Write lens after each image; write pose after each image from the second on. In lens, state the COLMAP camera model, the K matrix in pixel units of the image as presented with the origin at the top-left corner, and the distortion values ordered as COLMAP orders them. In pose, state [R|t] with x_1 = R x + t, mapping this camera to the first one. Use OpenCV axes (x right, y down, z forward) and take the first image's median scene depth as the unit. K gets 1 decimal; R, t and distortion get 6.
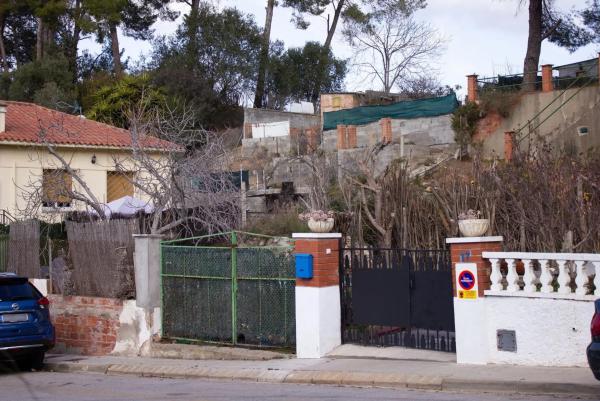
lens RADIAL K [[1025.3, 0, 289.8], [0, 1025.3, 214.3], [0, 0, 1]] dist [-0.010898, 0.143425]
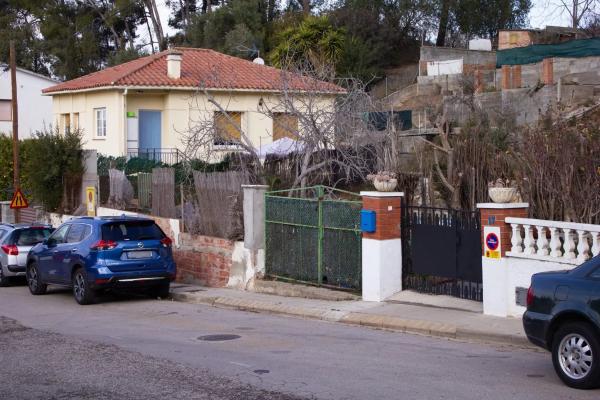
lens RADIAL K [[1007.0, 0, 290.7], [0, 1007.0, 208.3], [0, 0, 1]] dist [-0.002433, 0.111375]
pose [[0.975768, 0.026142, -0.217239, 0.147605], [-0.010347, 0.997239, 0.073531, -0.038294], [0.218562, -0.069502, 0.973345, -0.089407]]
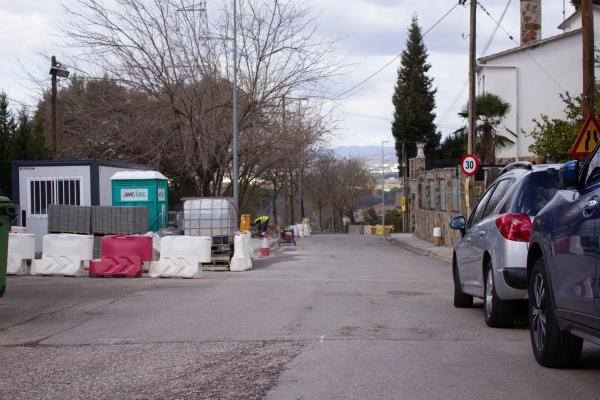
lens RADIAL K [[1007.0, 0, 290.7], [0, 1007.0, 208.3], [0, 0, 1]] dist [-0.002433, 0.111375]
pose [[0.647552, 0.022995, -0.761674, -0.209376], [0.016685, 0.998877, 0.044342, 0.088142], [0.761838, -0.041423, 0.646441, 0.741651]]
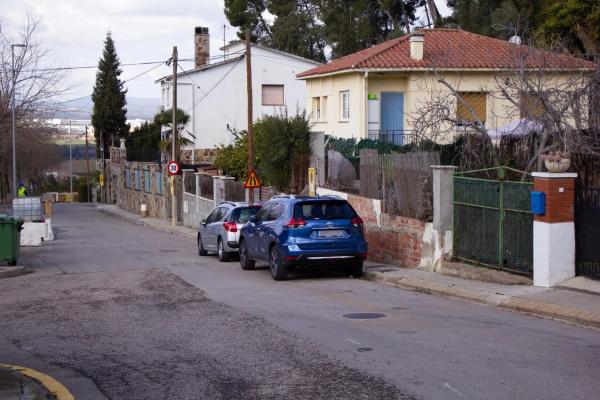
lens RADIAL K [[1007.0, 0, 290.7], [0, 1007.0, 208.3], [0, 0, 1]] dist [-0.002433, 0.111375]
pose [[0.865668, 0.042902, -0.498777, 0.275423], [0.003591, 0.995763, 0.091883, -0.037085], [0.500605, -0.081332, 0.861847, -0.048599]]
